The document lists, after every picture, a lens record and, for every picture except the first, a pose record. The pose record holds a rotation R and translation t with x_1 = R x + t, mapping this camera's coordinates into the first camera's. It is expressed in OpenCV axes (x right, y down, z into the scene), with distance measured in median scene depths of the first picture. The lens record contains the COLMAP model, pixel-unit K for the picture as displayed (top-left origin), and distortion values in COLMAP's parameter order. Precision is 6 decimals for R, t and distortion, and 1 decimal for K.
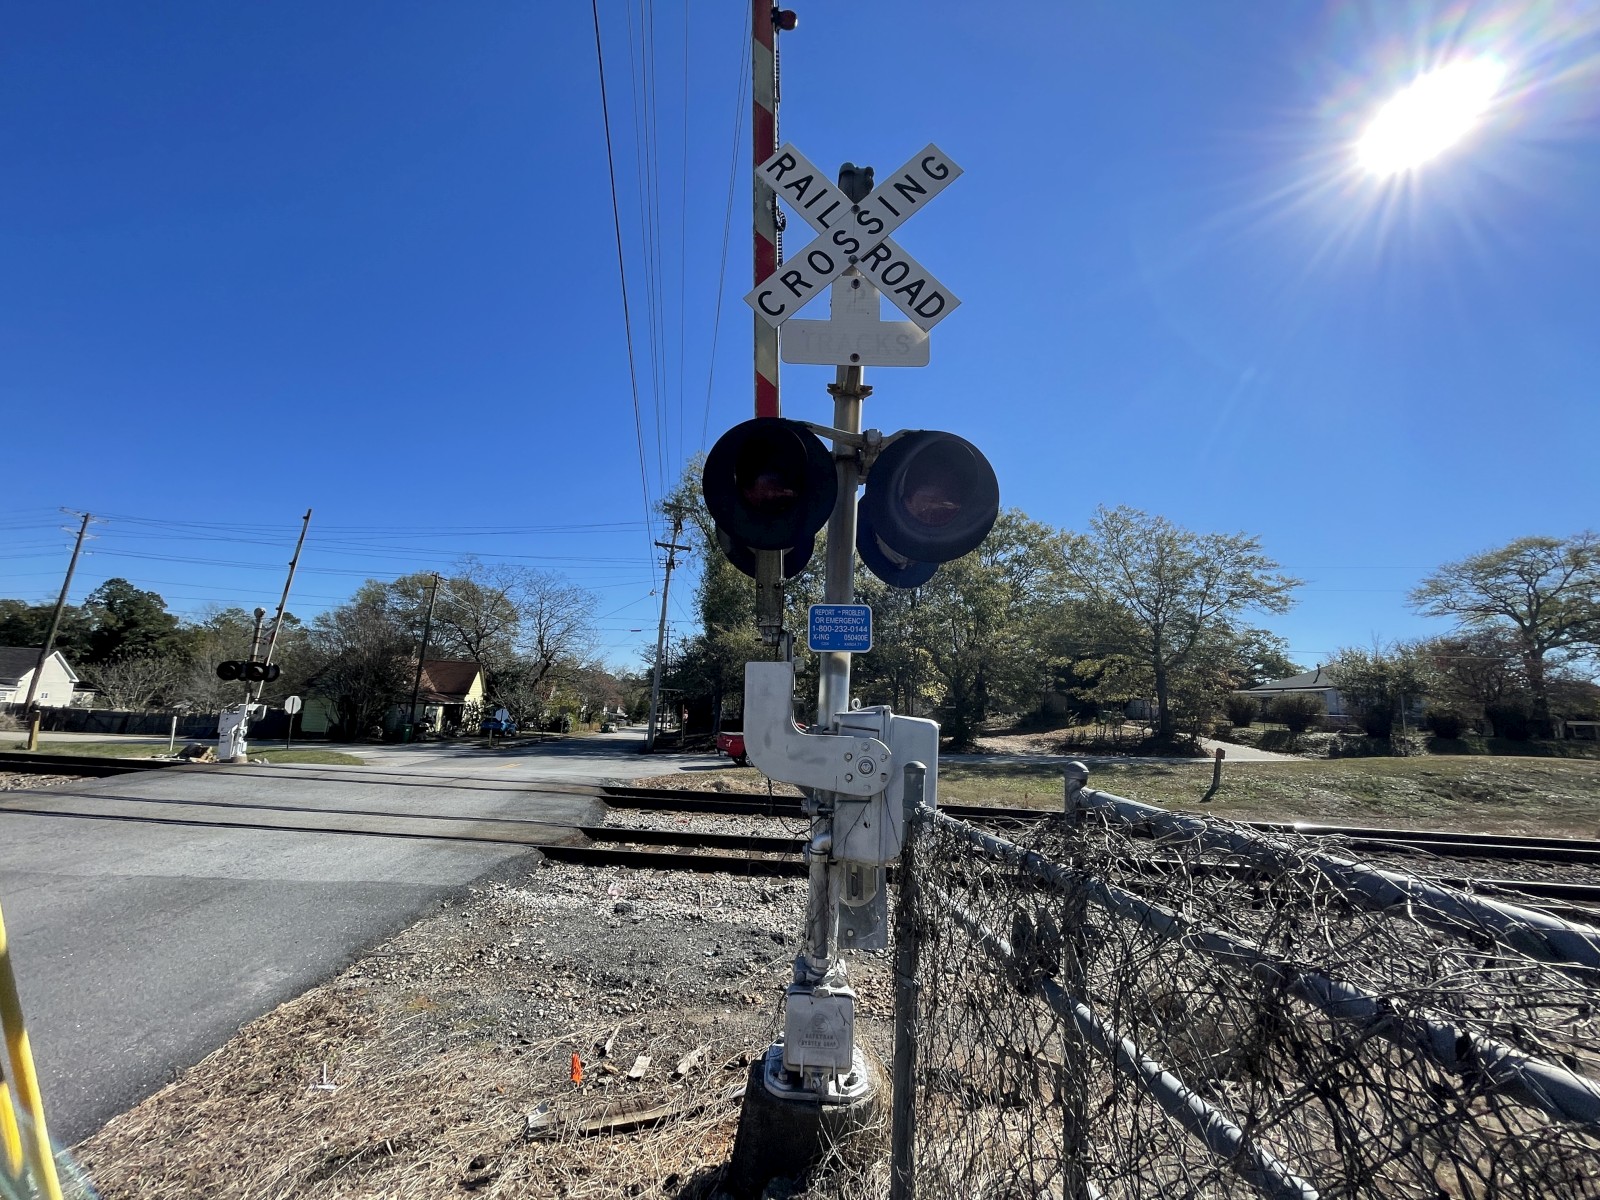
lens RADIAL K [[645.8, 0, 801.7], [0, 645.8, 597.0], [0, 0, 1]] dist [-0.003293, -0.000362]
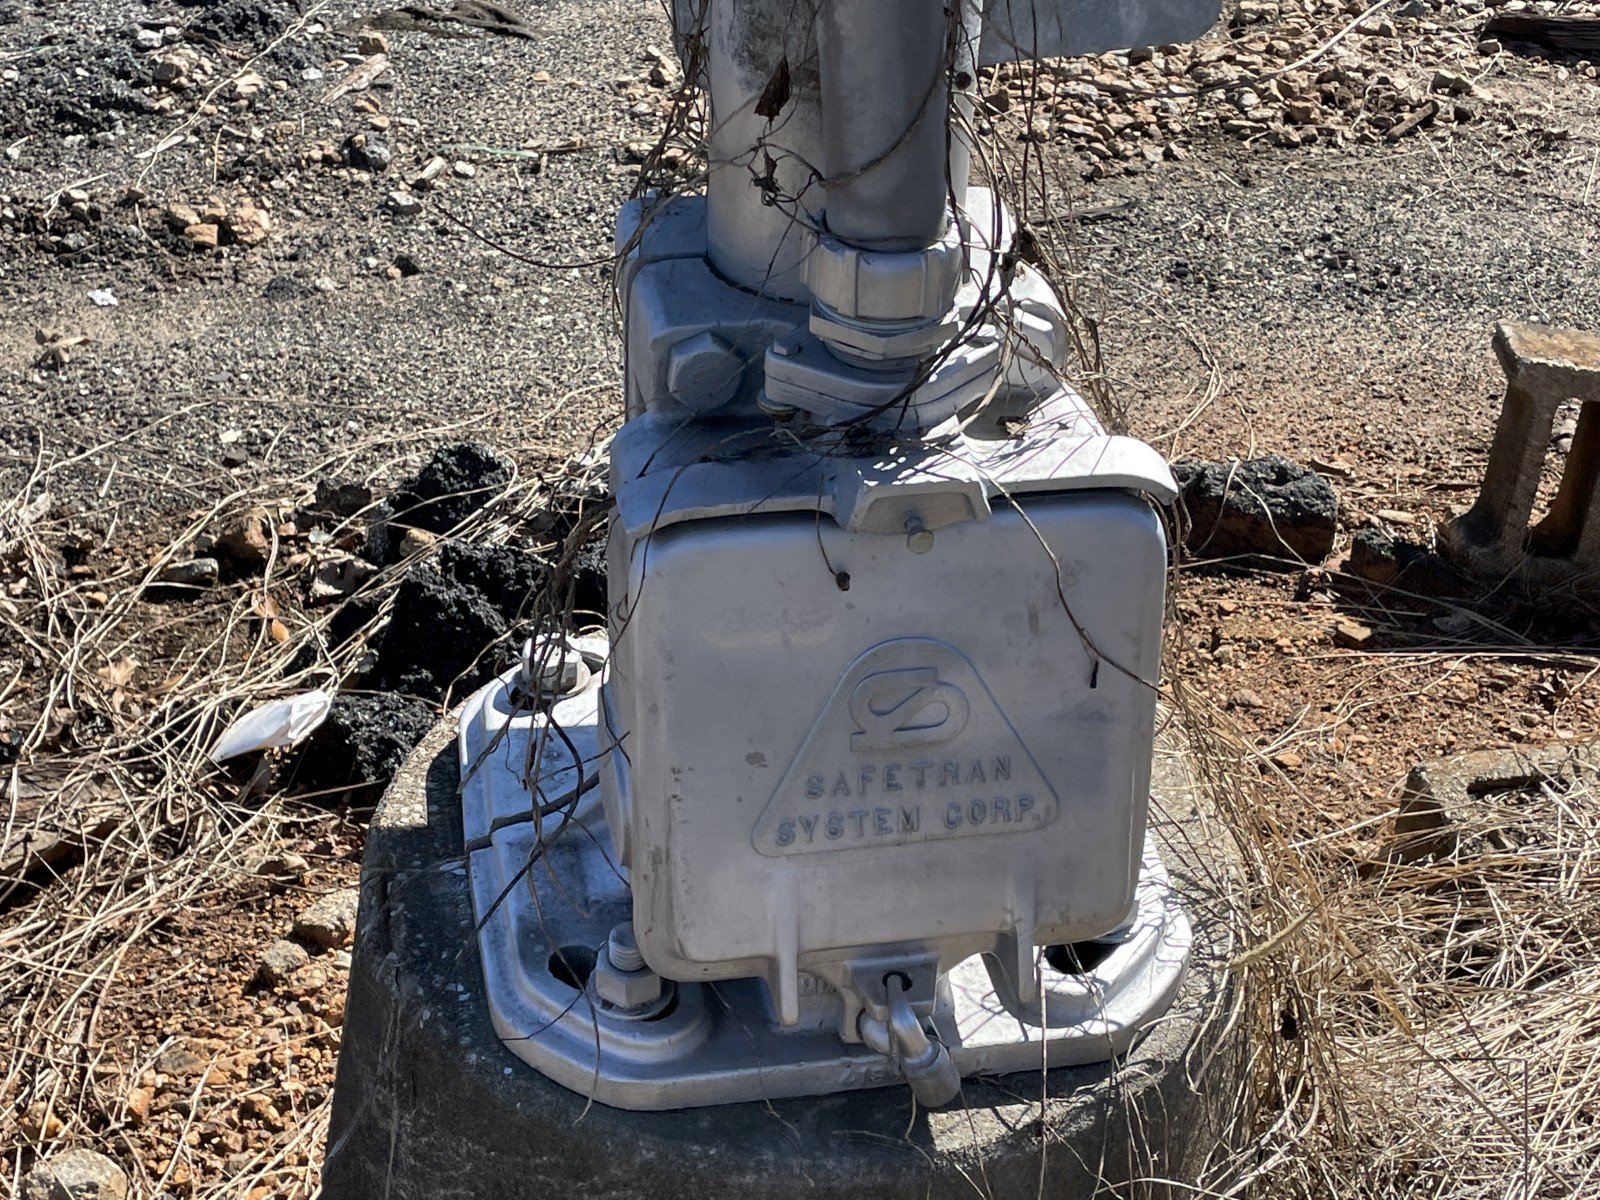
lens RADIAL K [[2534.9, 0, 804.6], [0, 2534.9, 598.9], [0, 0, 1]] dist [0.058814, 0.000000]
pose [[0.980275, -0.124227, 0.153715, -0.034900], [-0.020803, 0.708583, 0.705321, 0.152227], [-0.196540, -0.694606, 0.692022, 0.347954]]
